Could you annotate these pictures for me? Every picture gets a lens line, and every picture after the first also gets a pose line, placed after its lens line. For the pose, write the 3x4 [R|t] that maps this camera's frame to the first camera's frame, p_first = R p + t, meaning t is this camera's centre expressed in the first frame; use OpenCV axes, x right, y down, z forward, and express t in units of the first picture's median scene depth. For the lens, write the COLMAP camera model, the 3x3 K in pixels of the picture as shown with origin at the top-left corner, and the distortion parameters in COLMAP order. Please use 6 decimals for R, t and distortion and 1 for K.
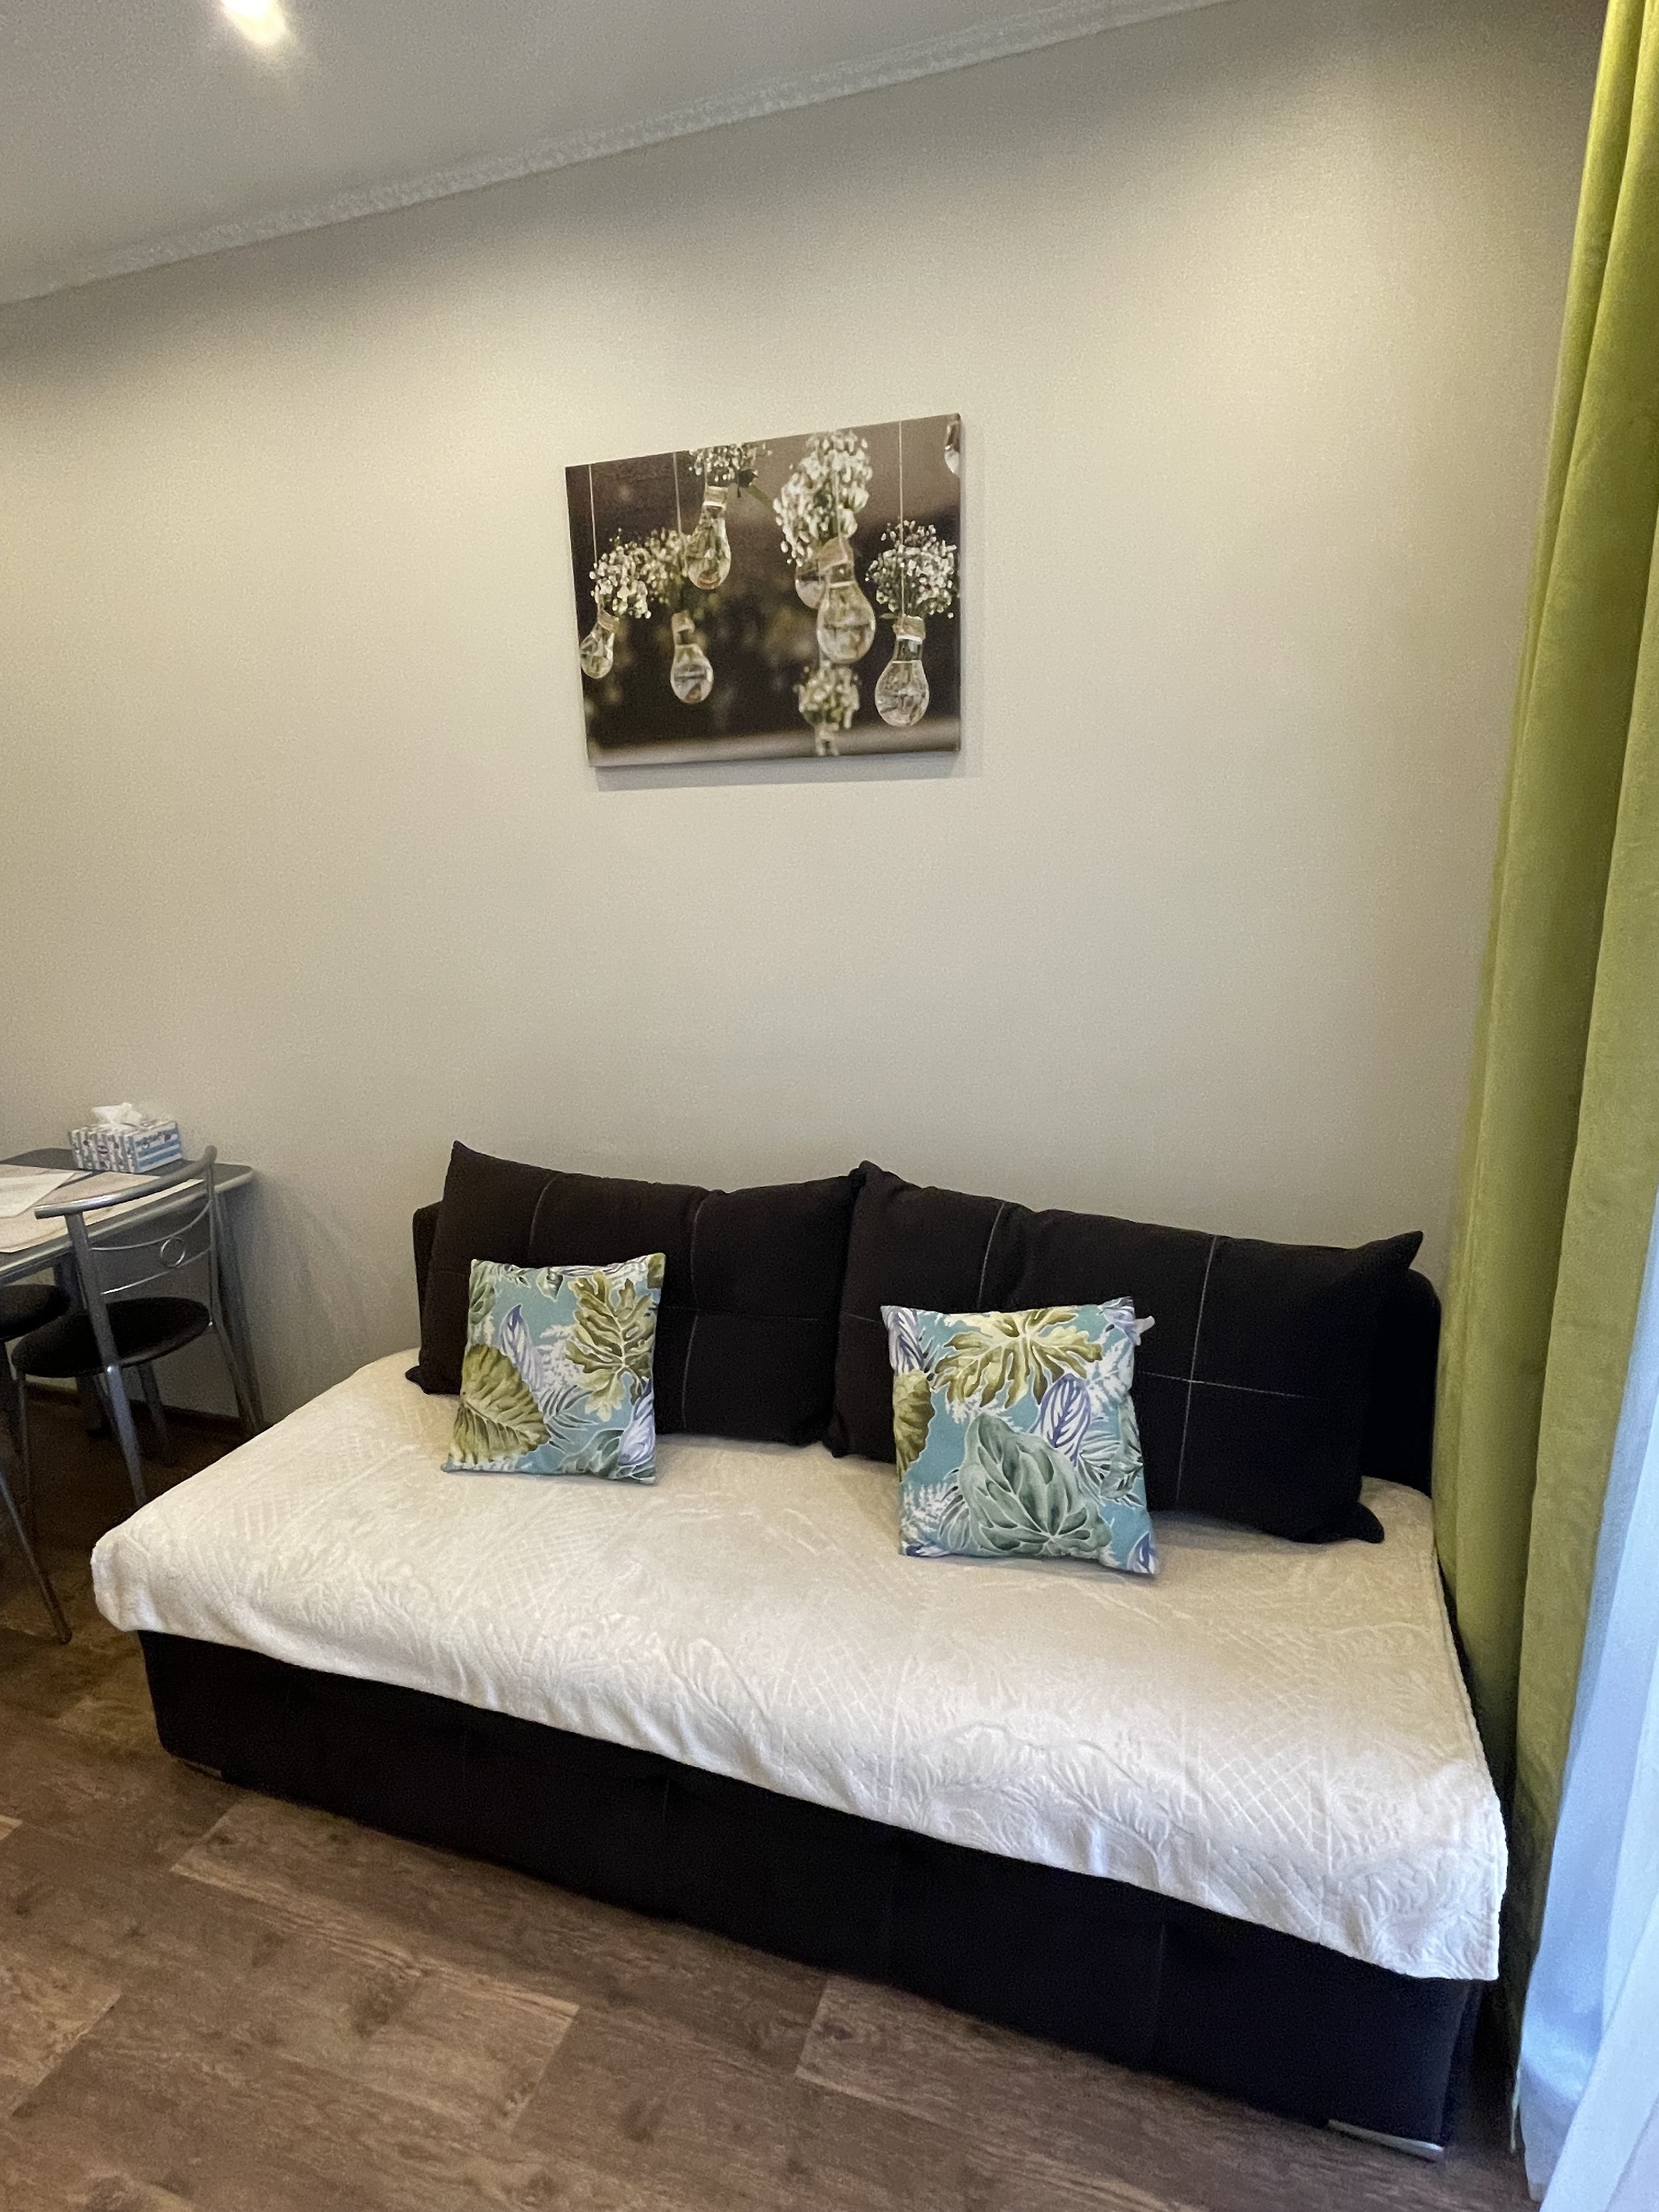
lens RADIAL K [[1168.0, 0, 829.5], [0, 1168.0, 1106.0], [0, 0, 1]] dist [-0.005770, -0.000468]
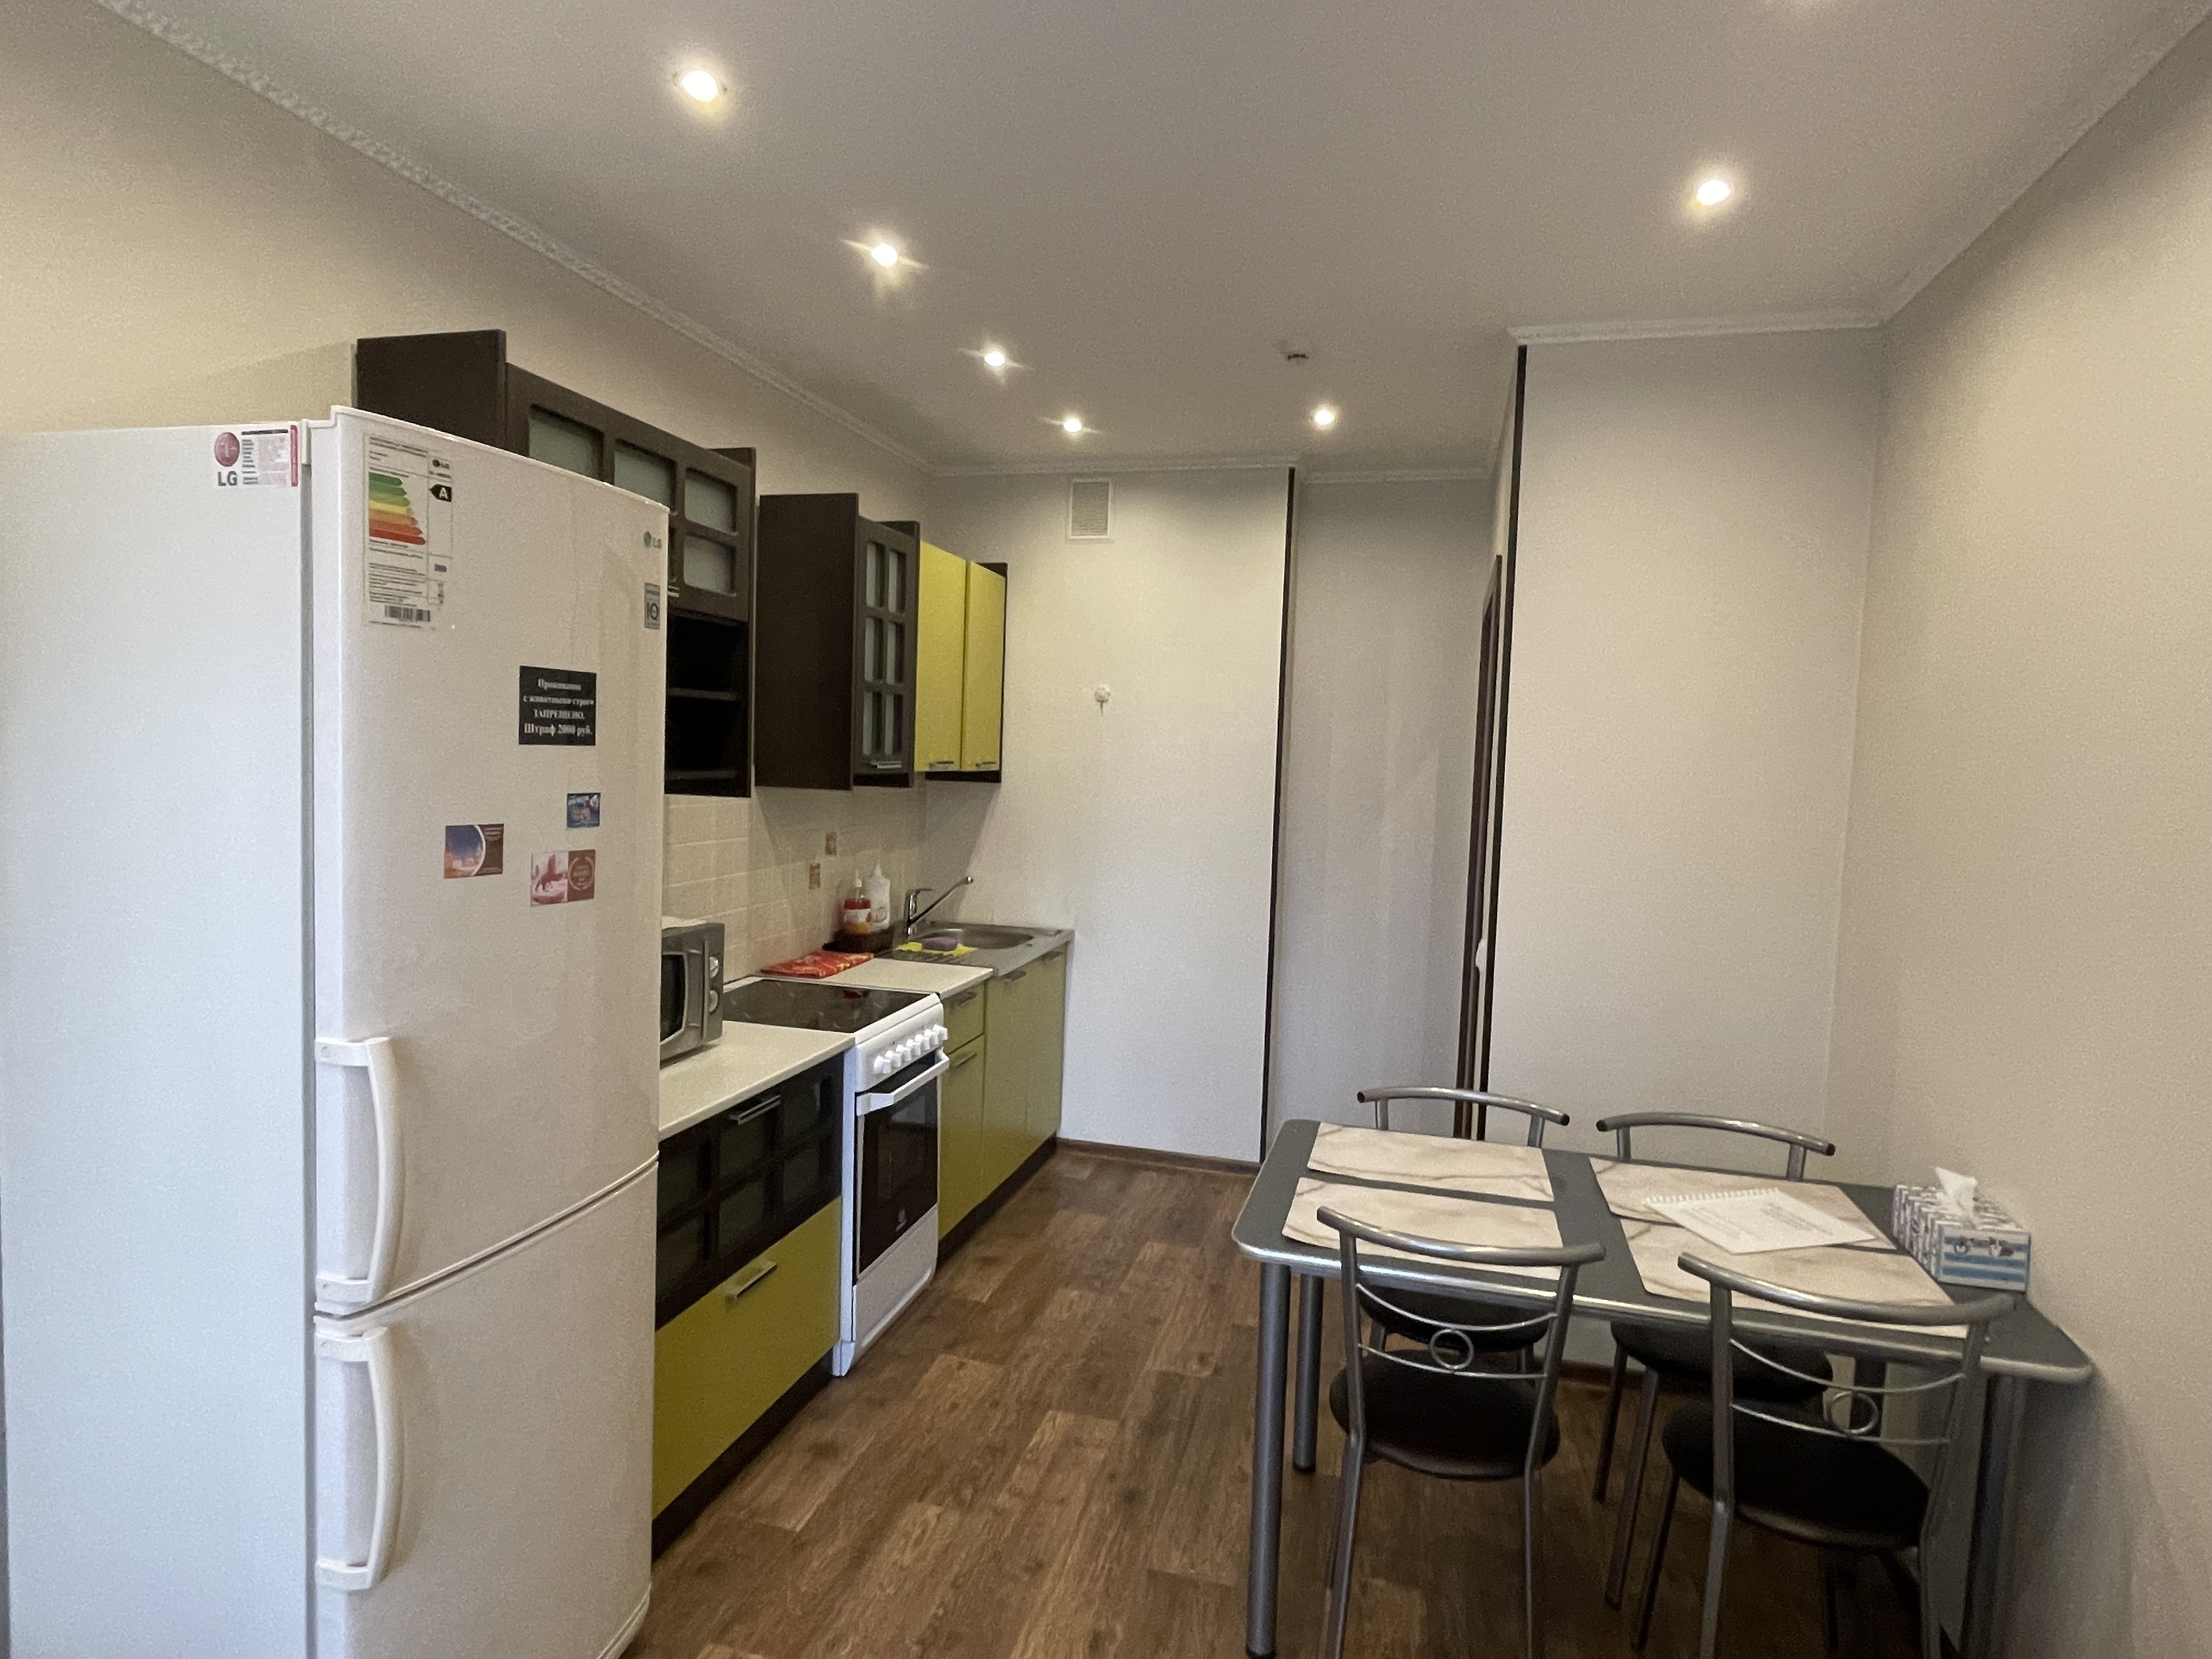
lens RADIAL K [[1168.0, 0, 1106.0], [0, 1168.0, 829.5], [0, 0, 1]] dist [-0.005770, -0.000468]
pose [[0.066975, 0.103183, -0.992405, 0.036473], [-0.293579, 0.952645, 0.079236, -0.140937], [0.953586, 0.286043, 0.094096, 0.522240]]
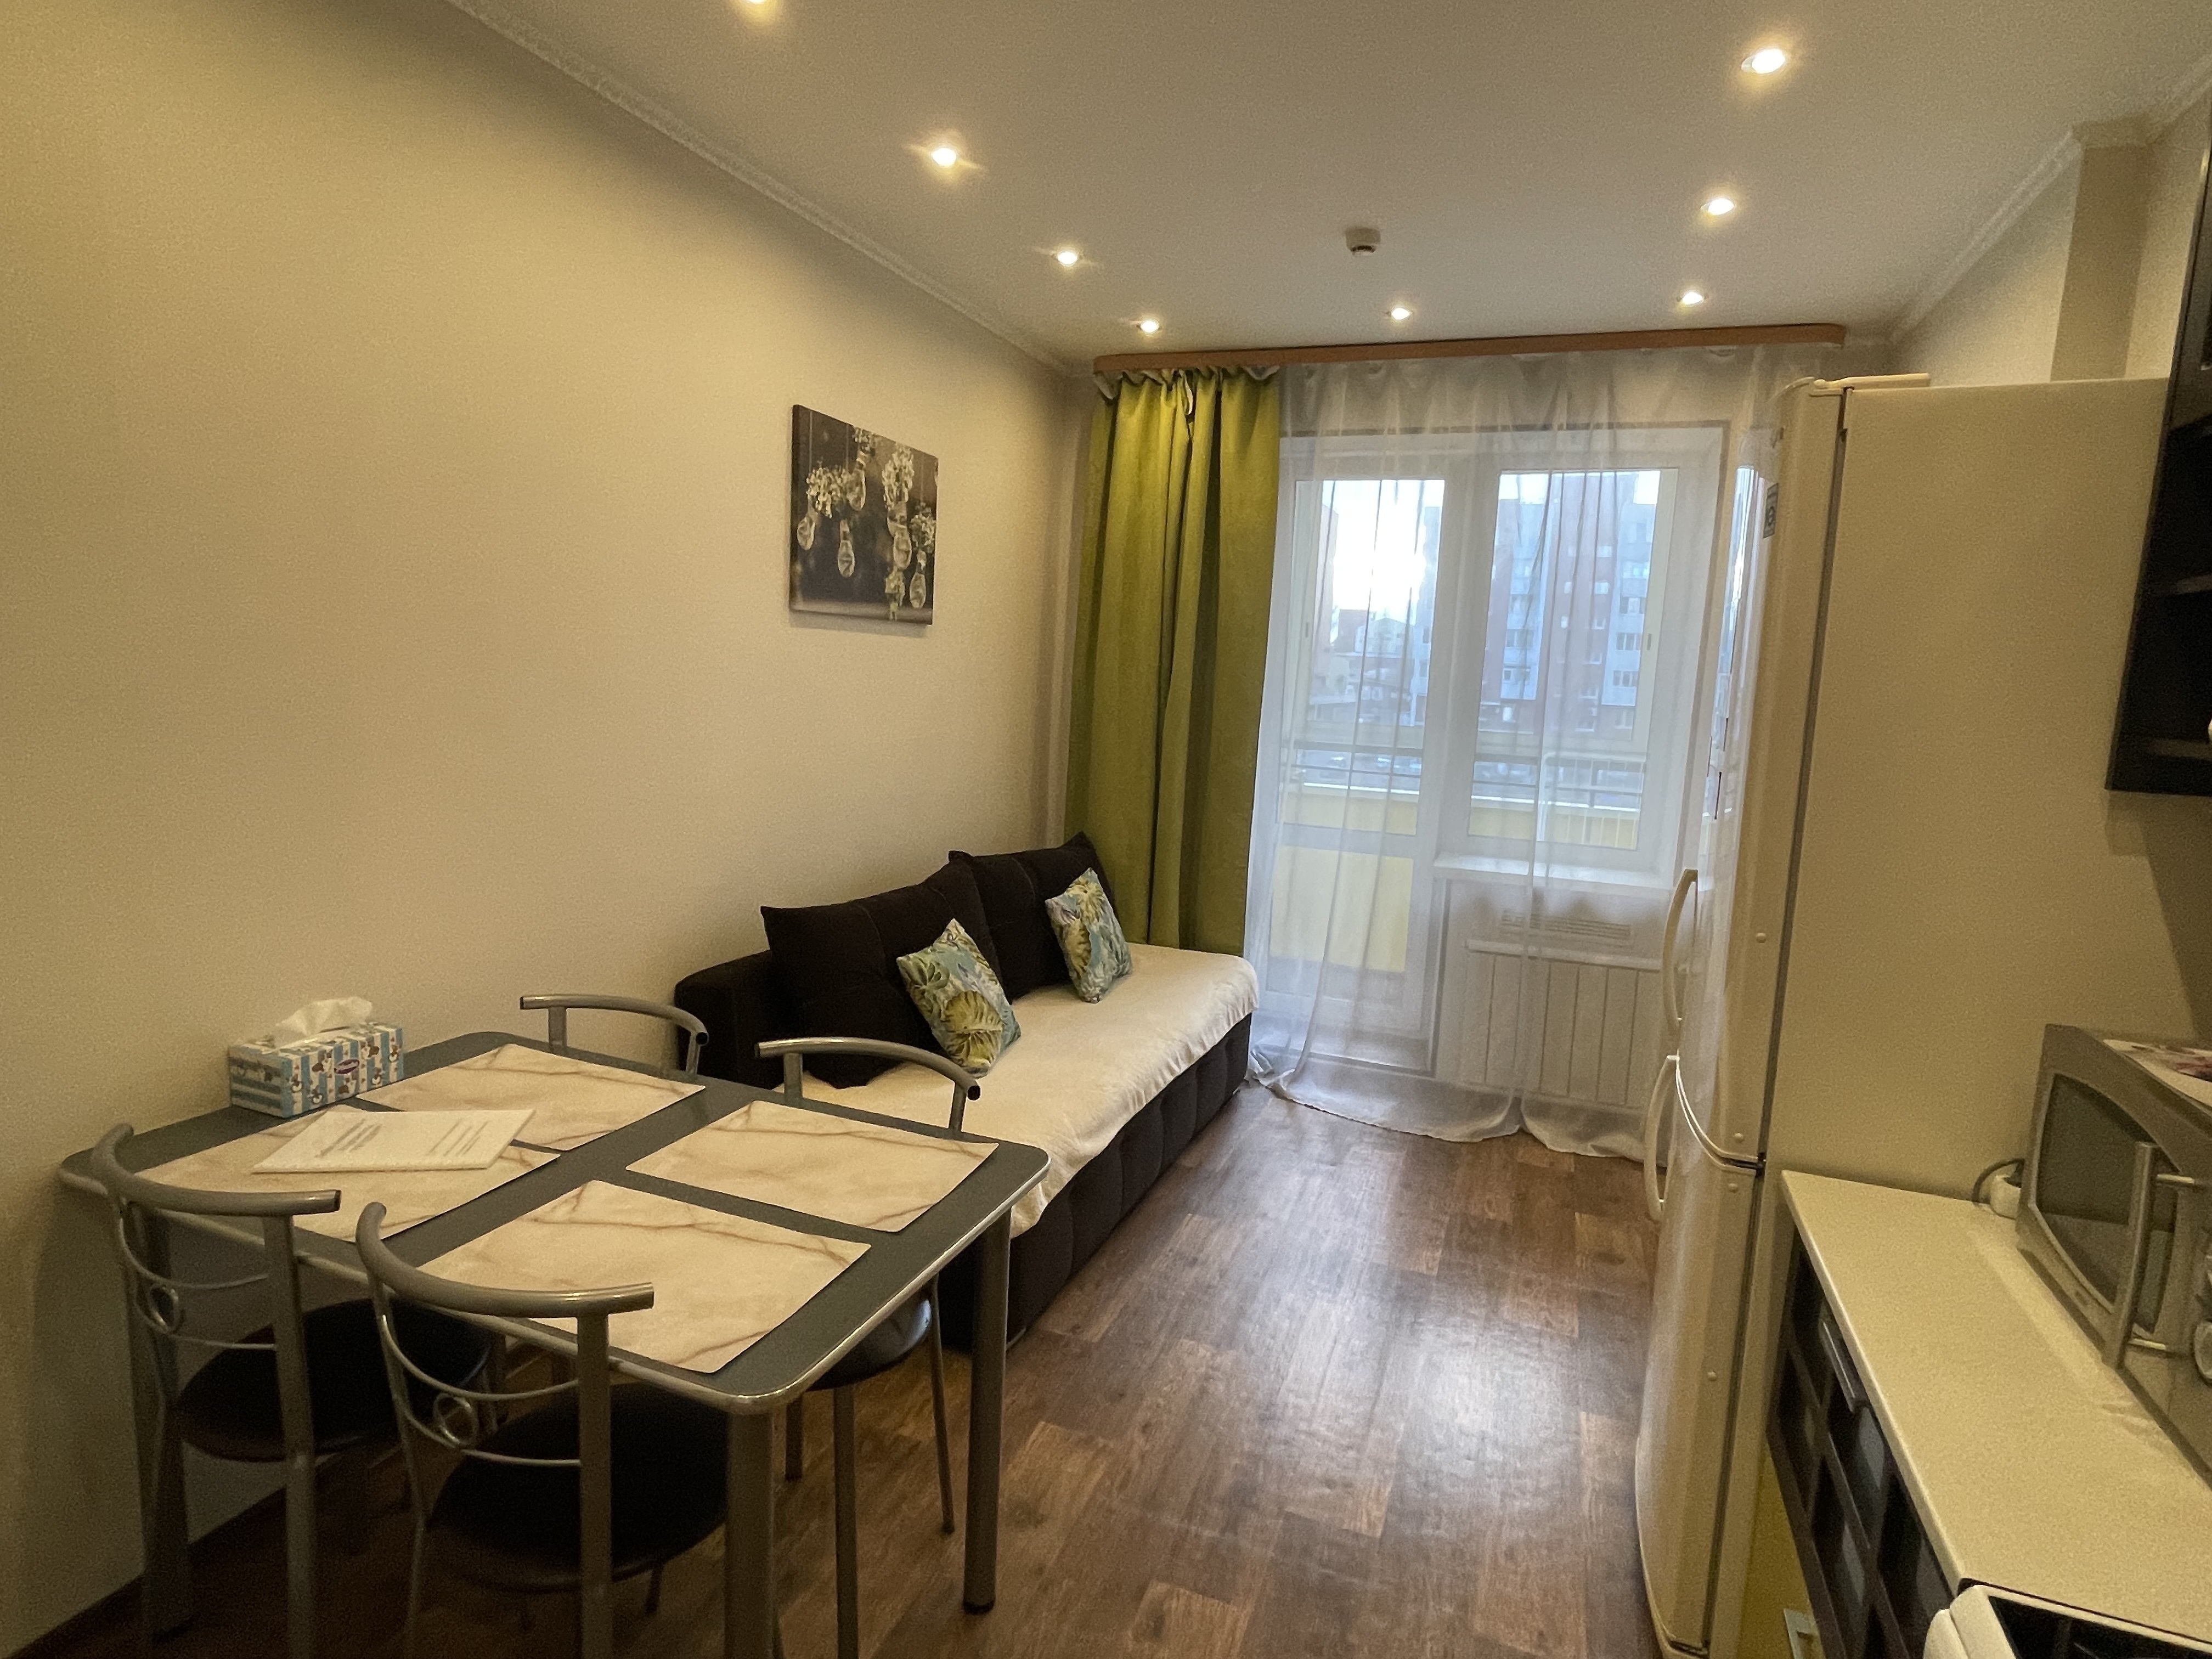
lens RADIAL K [[1168.0, 0, 1106.0], [0, 1168.0, 829.5], [0, 0, 1]] dist [-0.005770, -0.000468]
pose [[0.049679, -0.095586, 0.994181, -1.709798], [0.212524, 0.973625, 0.082990, -0.081485], [-0.975892, 0.207165, 0.068683, 0.654643]]
